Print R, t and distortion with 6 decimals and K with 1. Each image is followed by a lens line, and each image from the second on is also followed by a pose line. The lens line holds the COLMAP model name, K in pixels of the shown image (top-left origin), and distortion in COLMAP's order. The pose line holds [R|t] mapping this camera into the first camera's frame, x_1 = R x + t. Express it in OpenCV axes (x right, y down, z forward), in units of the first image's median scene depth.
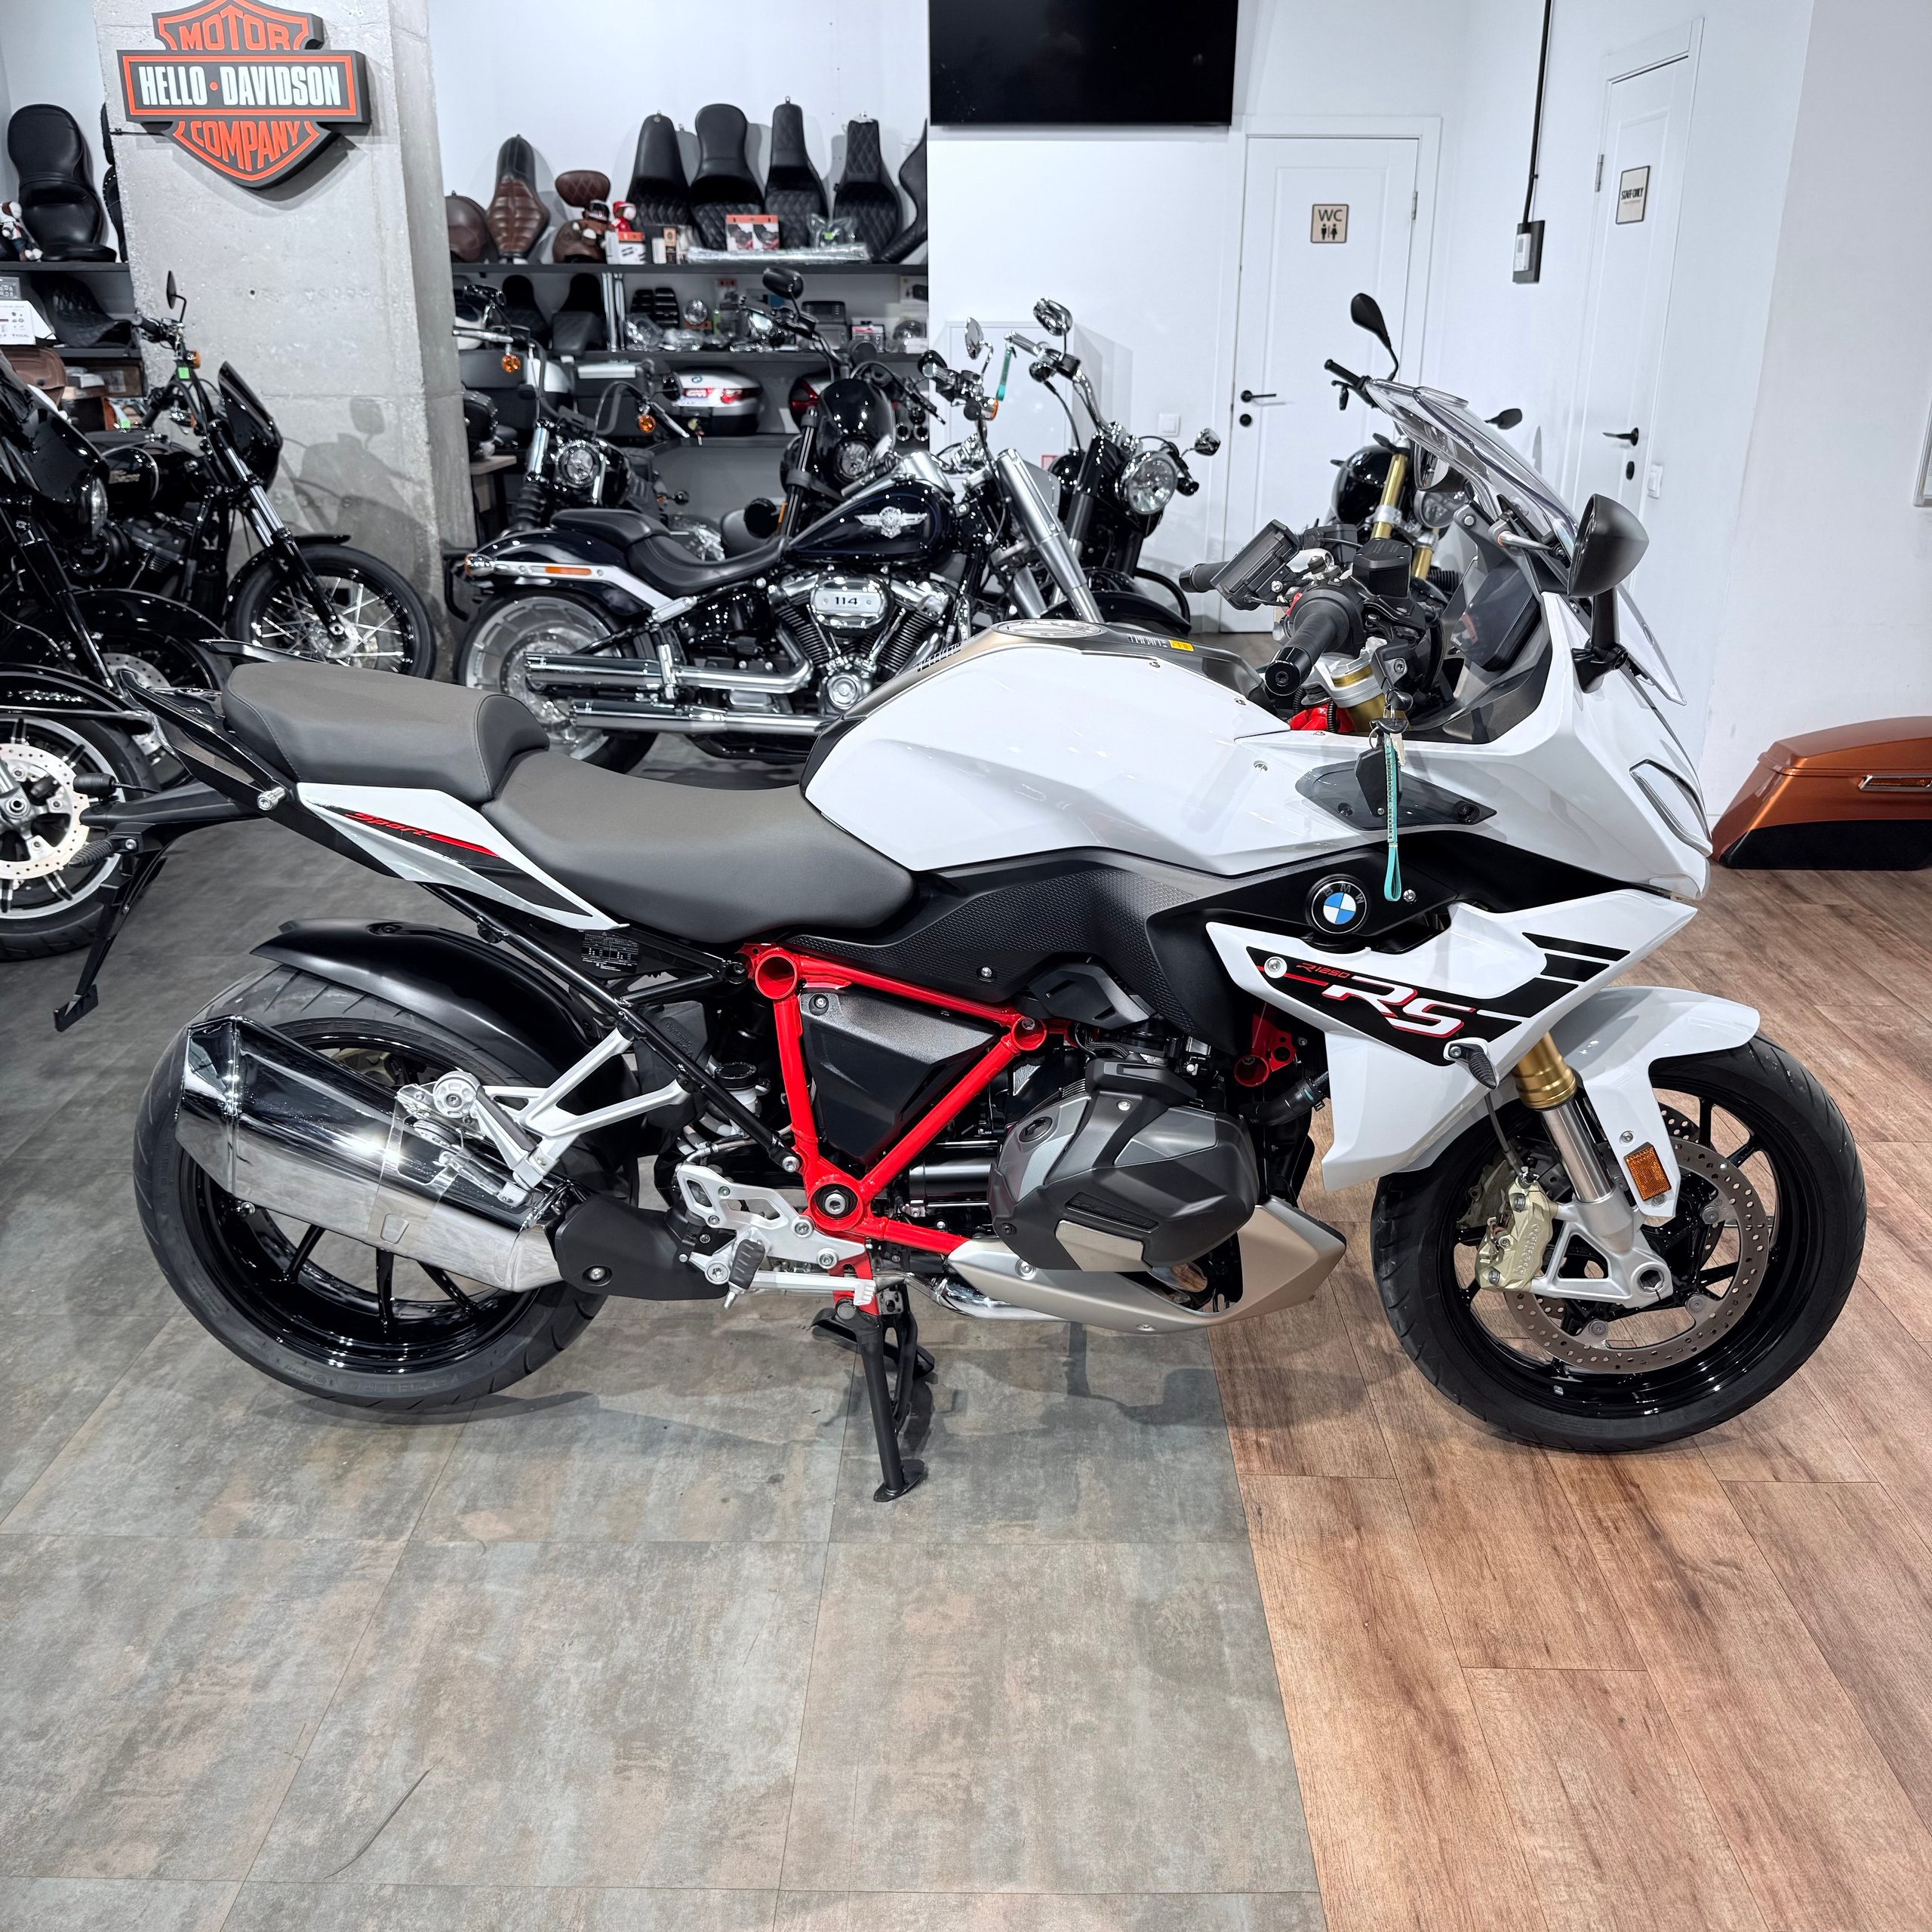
lens RADIAL K [[1804.1, 0, 972.2], [0, 1804.1, 961.5], [0, 0, 1]] dist [0.111781, -0.200772]
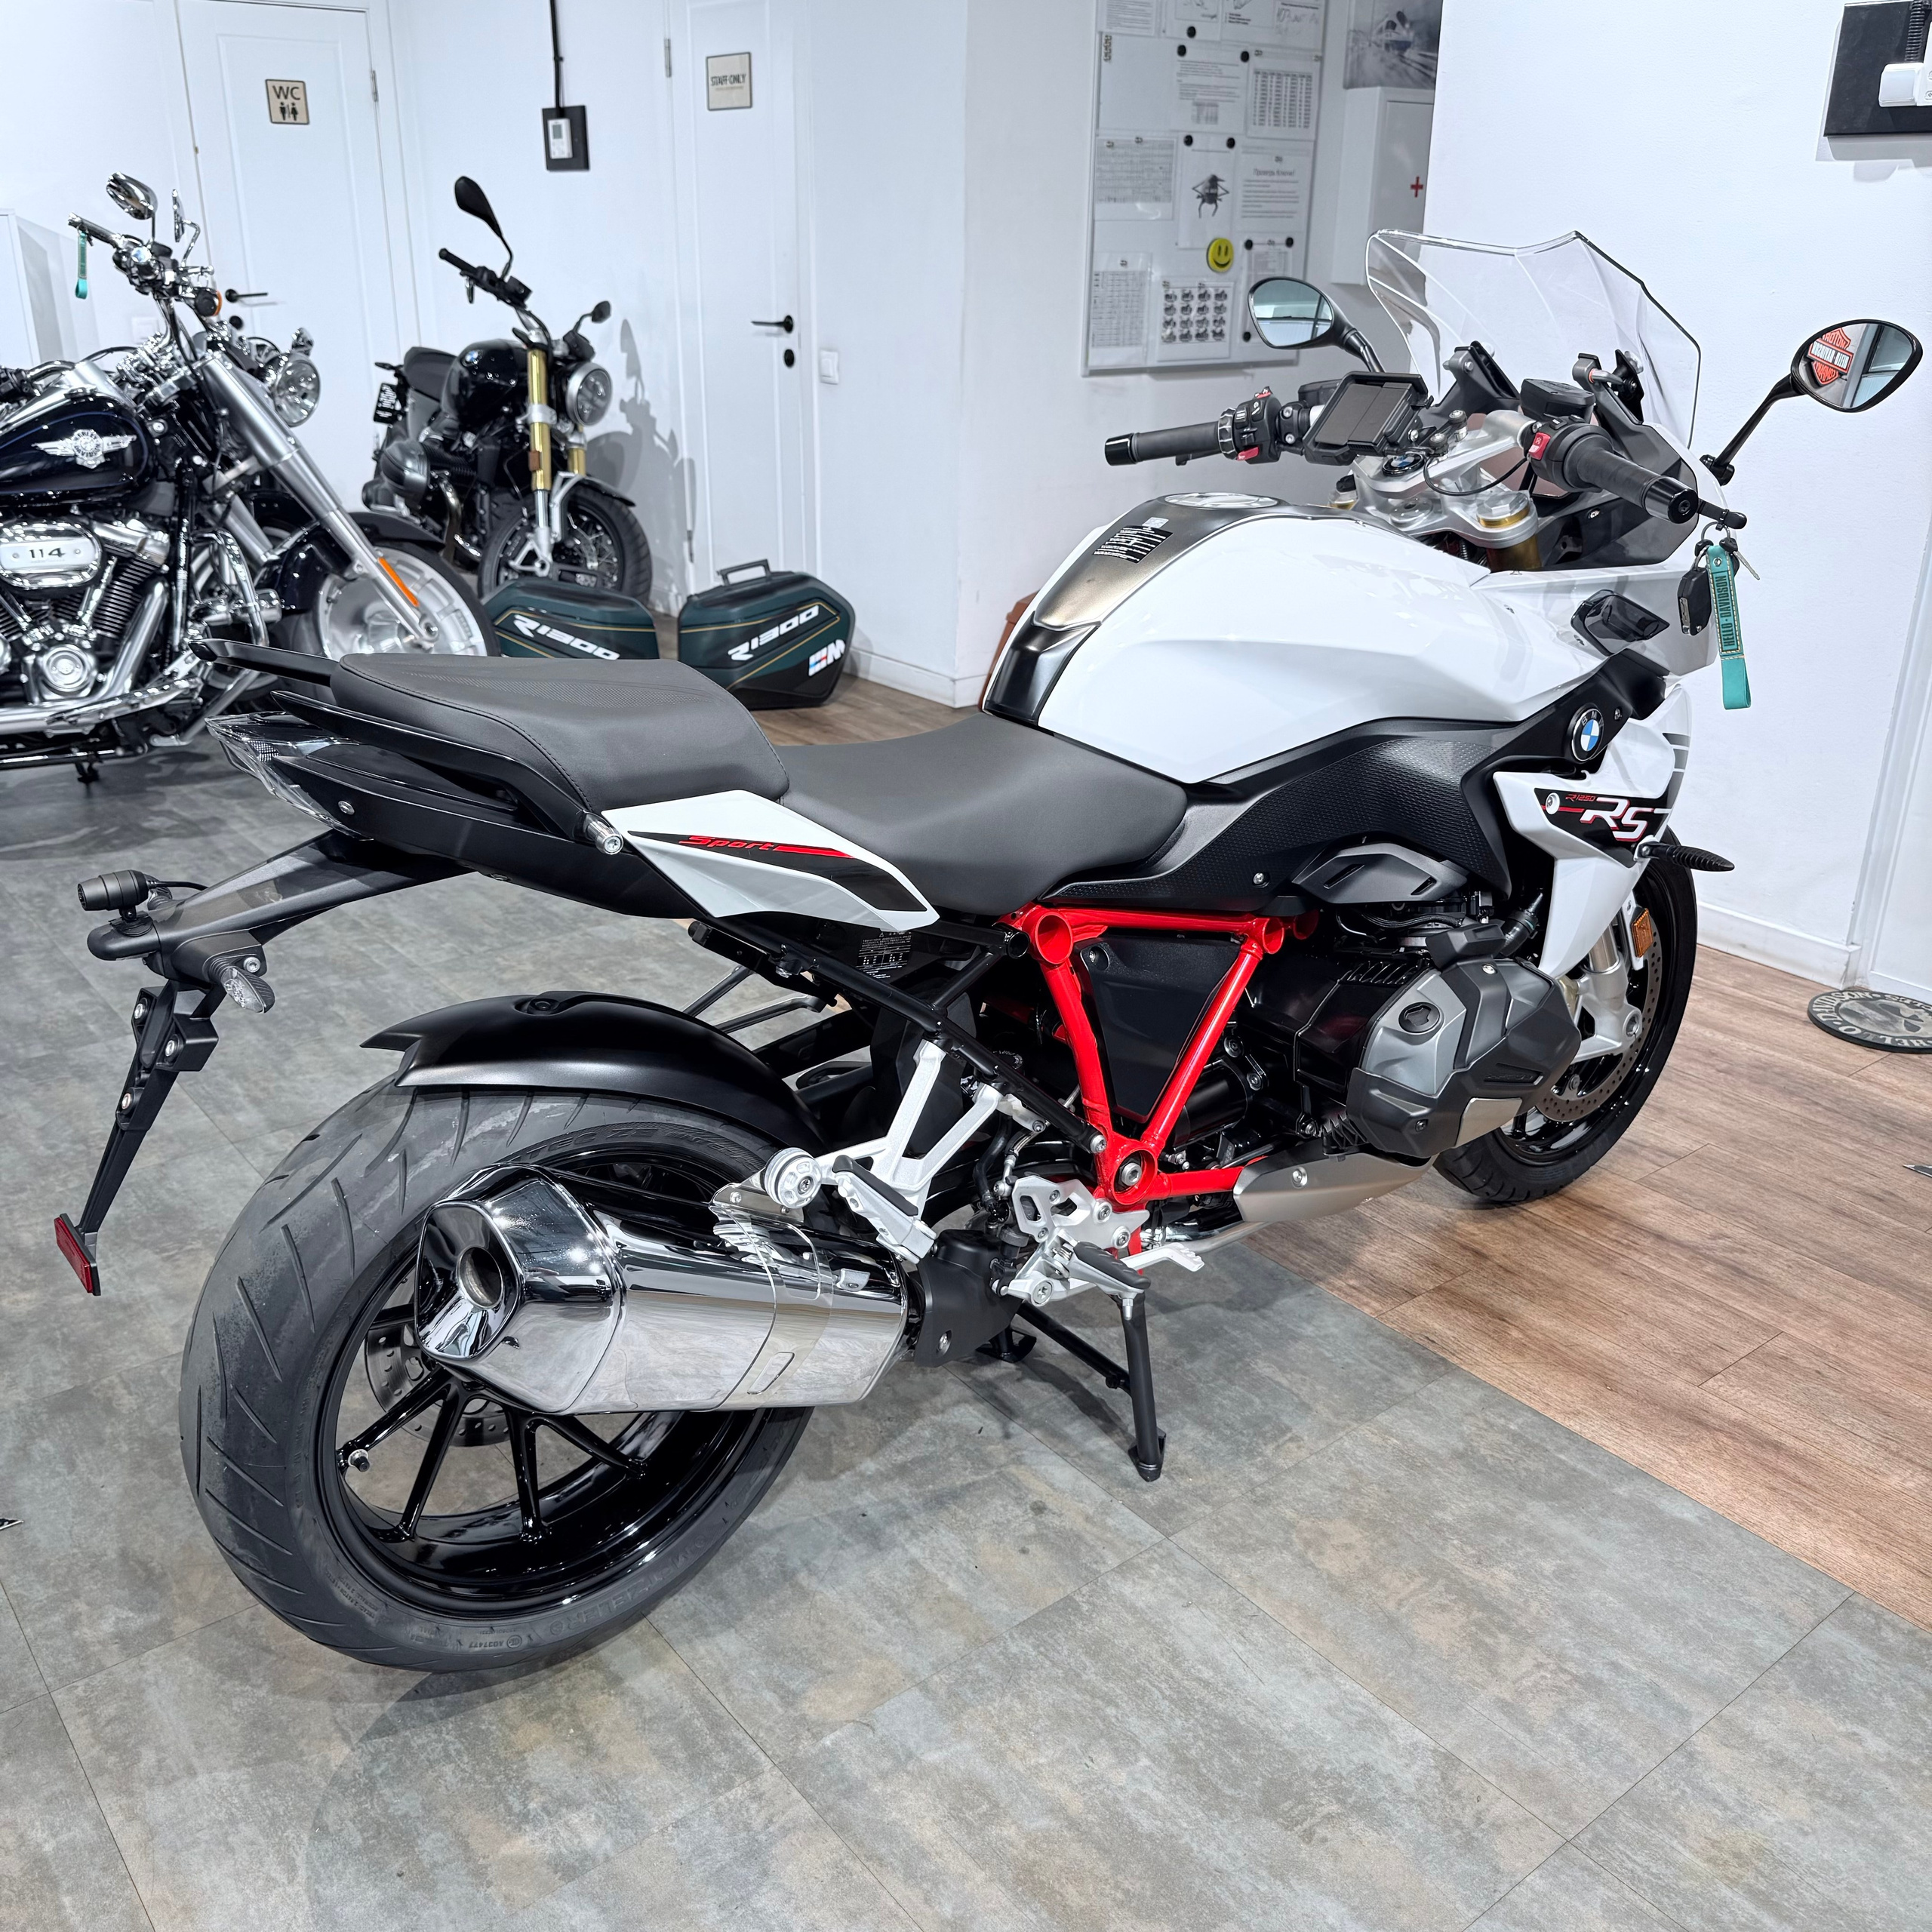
lens RADIAL K [[1804.8, 0, 969.6], [0, 1804.8, 977.4], [0, 0, 1]] dist [0.085893, -0.159522]
pose [[0.771537, -0.239116, 0.589537, -0.595379], [0.208464, 0.970537, 0.120830, -0.078316], [-0.601060, 0.029673, 0.798653, 0.315622]]
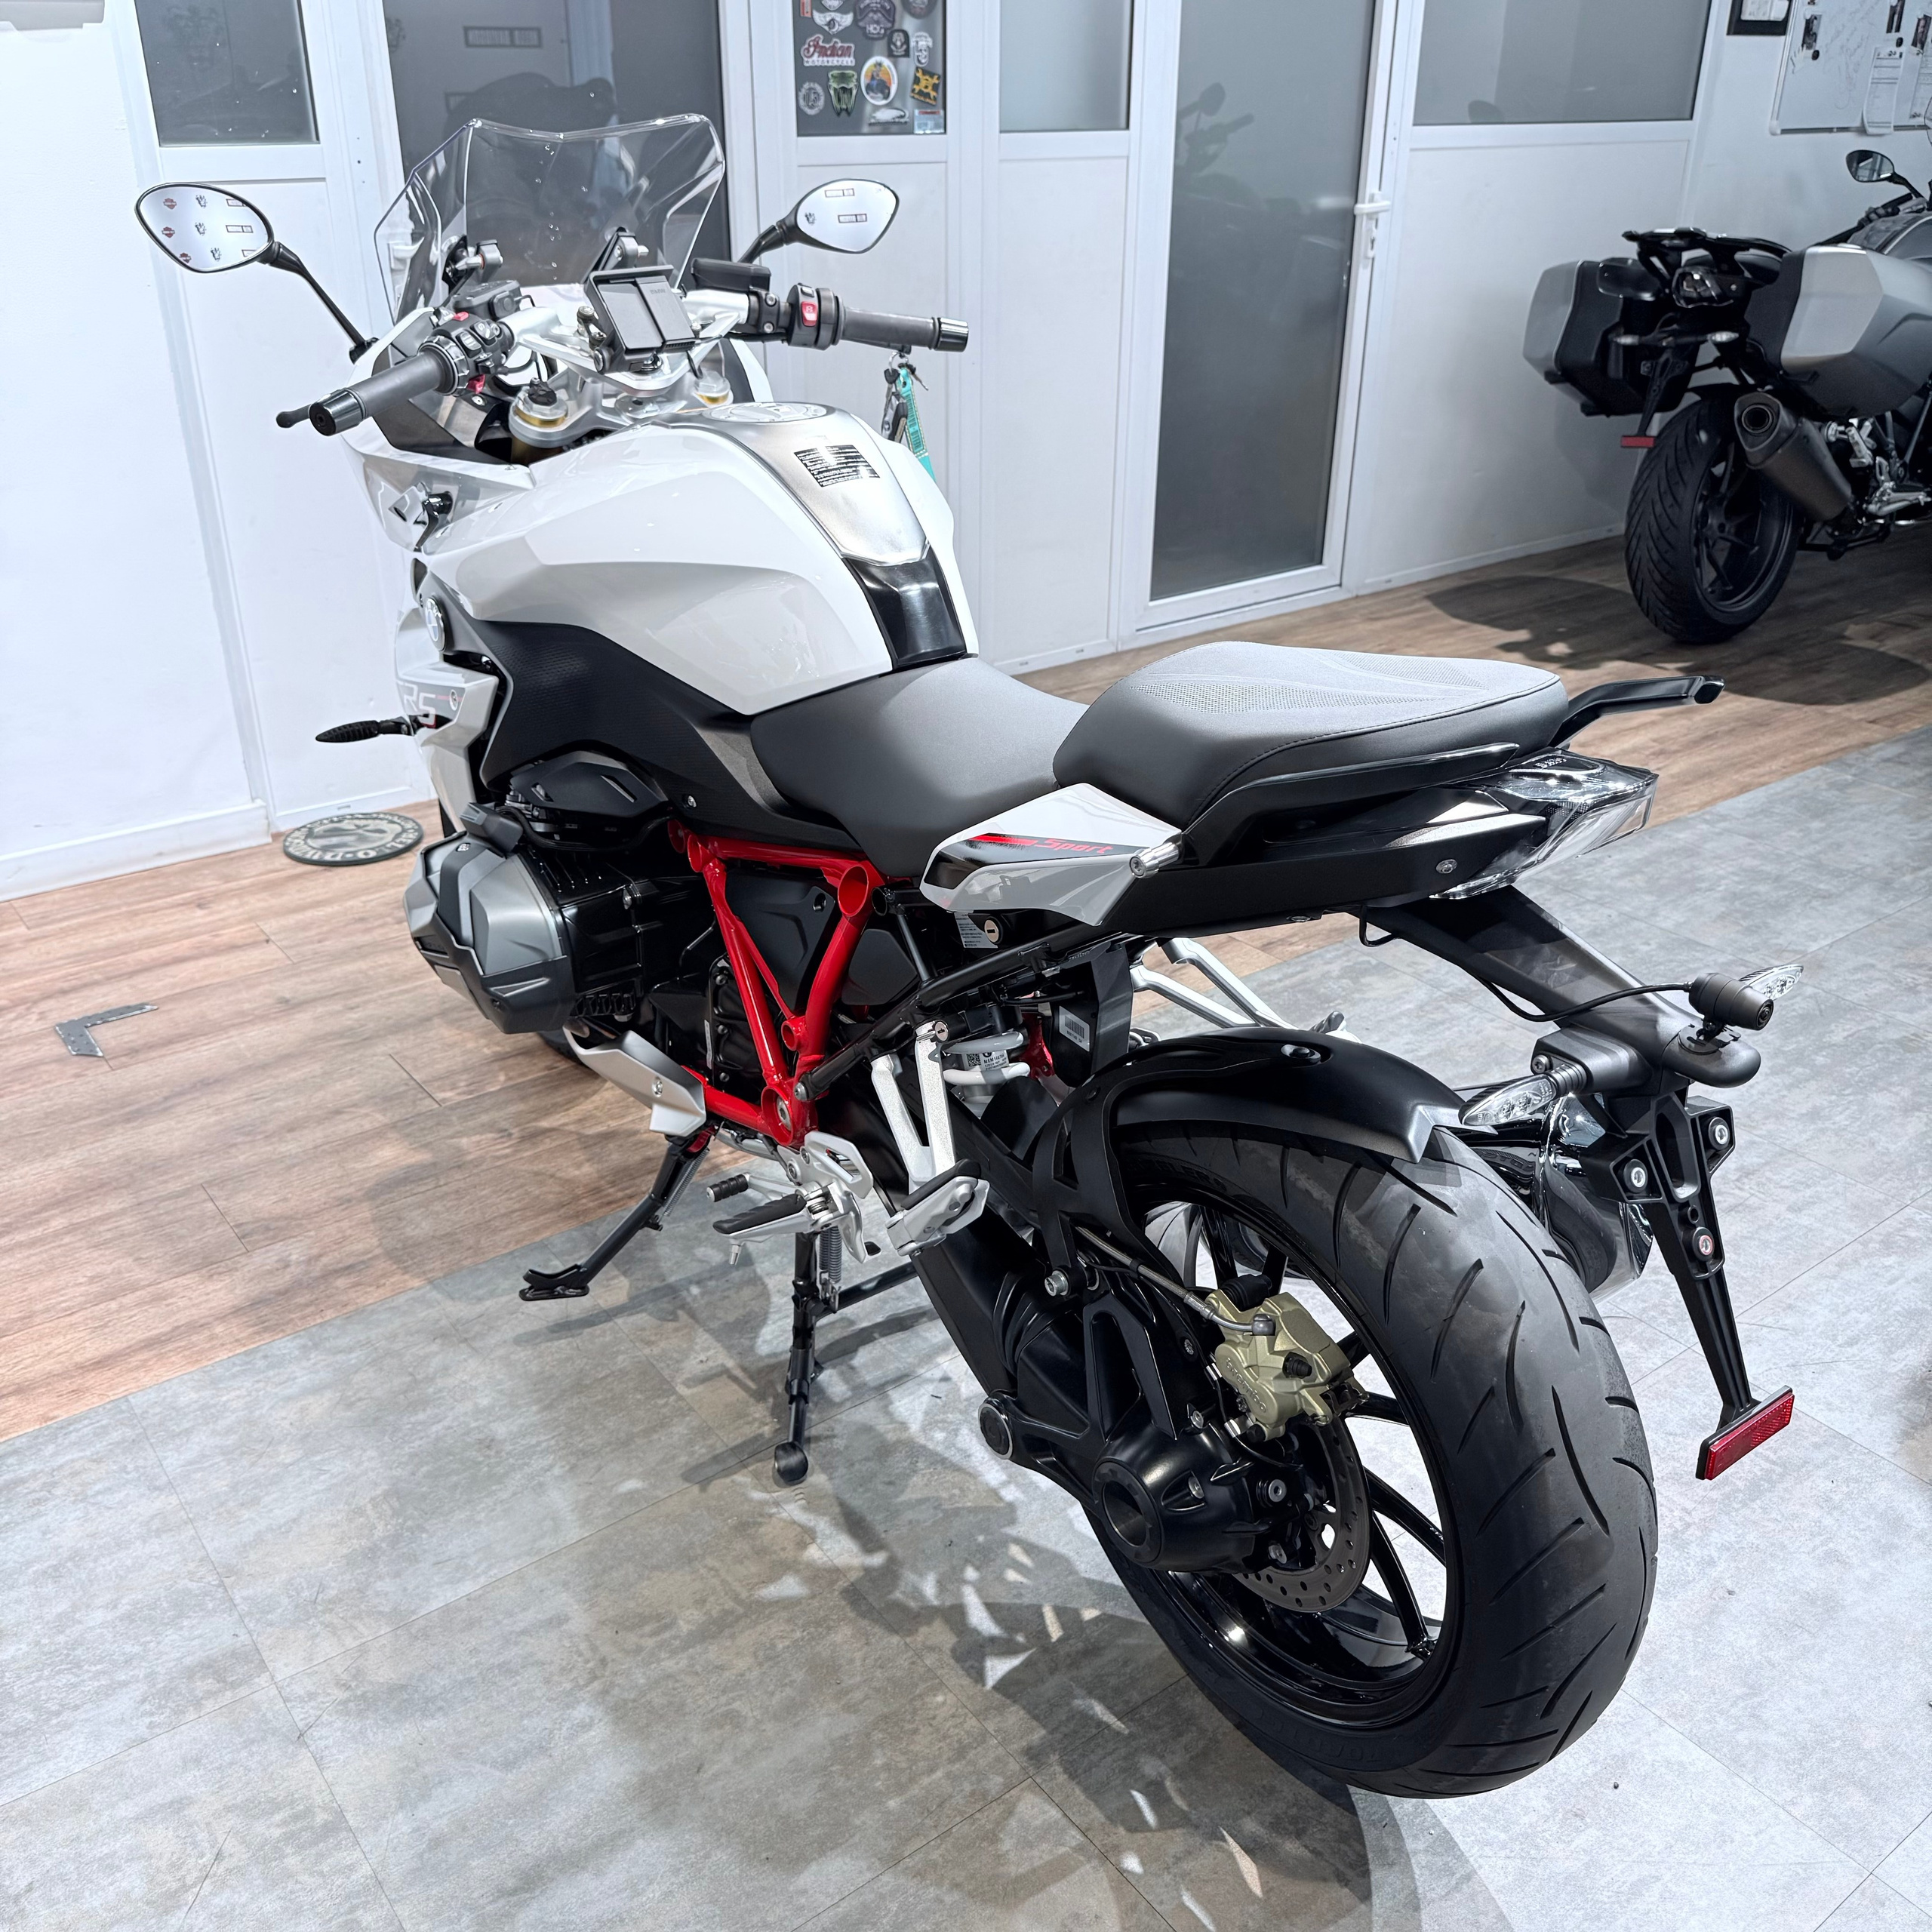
lens RADIAL K [[1800.0, 0, 970.0], [0, 1800.0, 970.5], [0, 0, 1]] dist [0.162548, -0.348671]
pose [[-0.620594, -0.354341, 0.699504, -0.668577], [0.258922, 0.749436, 0.609348, -0.450950], [-0.740150, 0.559274, -0.373349, 1.280058]]
